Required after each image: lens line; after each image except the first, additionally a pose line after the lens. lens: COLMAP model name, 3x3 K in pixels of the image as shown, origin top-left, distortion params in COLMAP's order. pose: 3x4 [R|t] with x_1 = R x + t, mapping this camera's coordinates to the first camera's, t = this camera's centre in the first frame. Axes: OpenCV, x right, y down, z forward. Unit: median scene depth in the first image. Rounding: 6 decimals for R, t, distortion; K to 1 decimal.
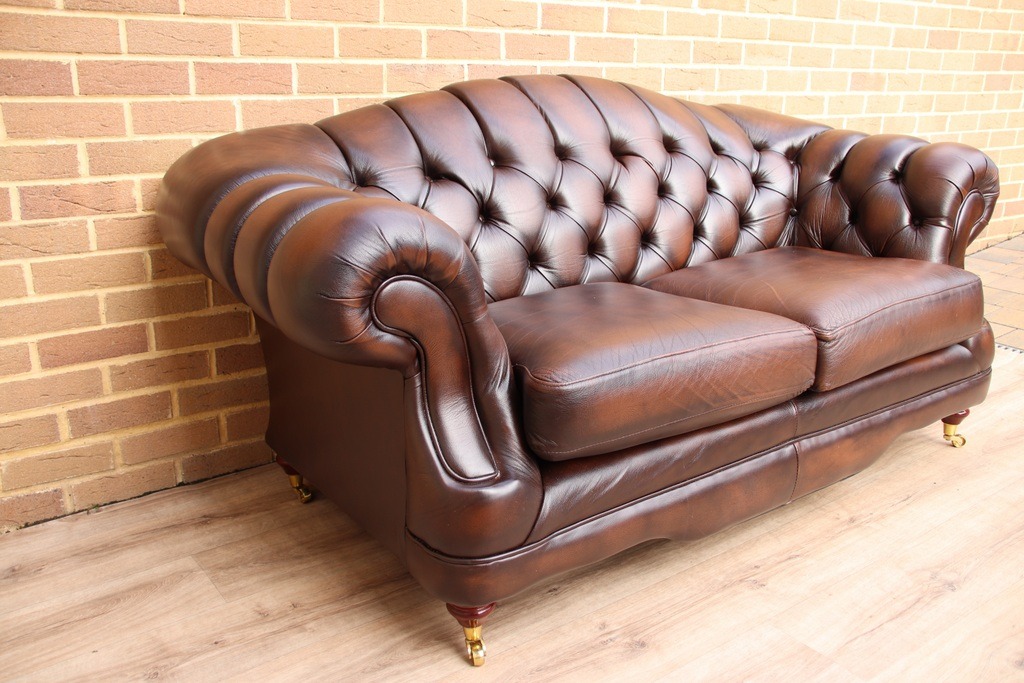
lens RADIAL K [[938.3, 0, 519.4], [0, 938.3, 342.1], [0, 0, 1]] dist [-0.031158, 0.000000]
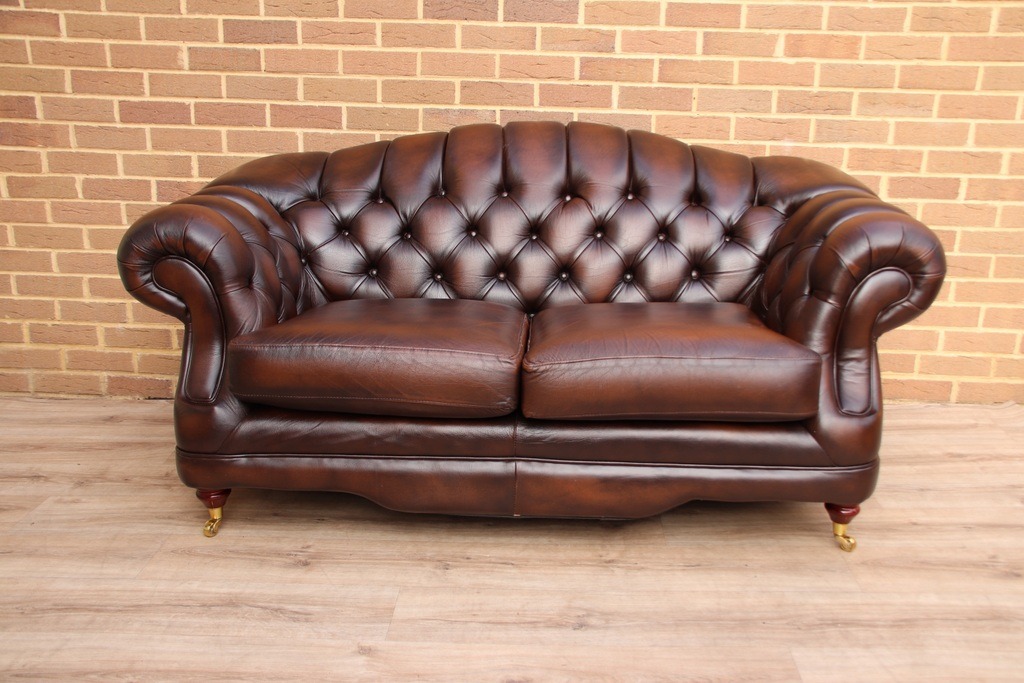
lens RADIAL K [[1014.3, 0, 513.3], [0, 1014.3, 346.3], [0, 0, 1]] dist [-0.008233, 0.000000]
pose [[0.774654, 0.175532, -0.607536, 0.864090], [-0.192462, 0.980572, 0.037908, -0.061290], [0.602387, 0.087562, 0.793387, 0.022768]]
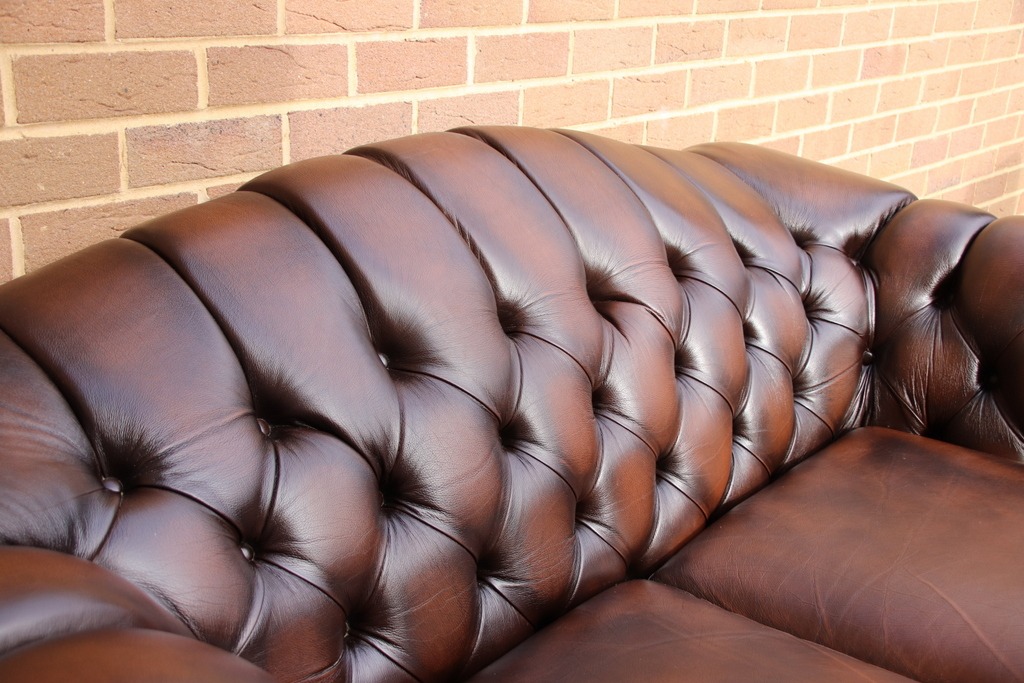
lens RADIAL K [[1269.8, 0, 502.1], [0, 1269.8, 367.6], [0, 0, 1]] dist [0.141574, 0.000000]
pose [[0.972222, -0.048237, 0.229036, -0.116835], [0.034245, 0.997318, 0.064678, -0.222766], [-0.231542, -0.055038, 0.971267, 0.343801]]
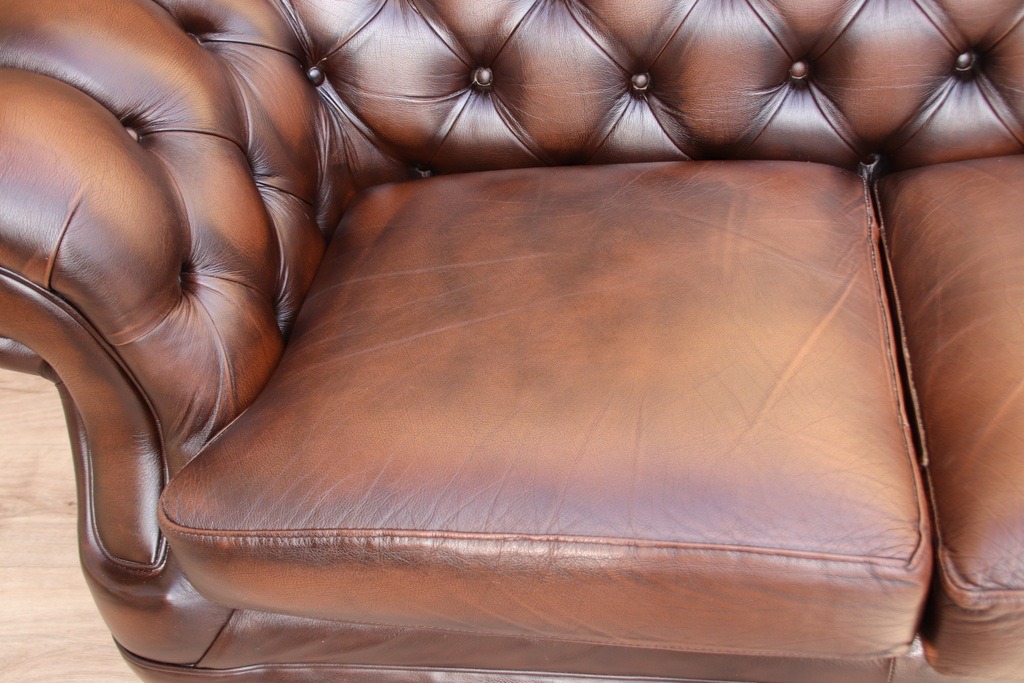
lens RADIAL K [[1161.7, 0, 528.4], [0, 1161.7, 356.3], [0, 0, 1]] dist [0.080628, 0.000000]
pose [[0.733168, 0.433225, -0.524196, 0.340642], [-0.087126, 0.824309, 0.559396, -0.295183], [0.674443, -0.364460, 0.642102, 0.487343]]
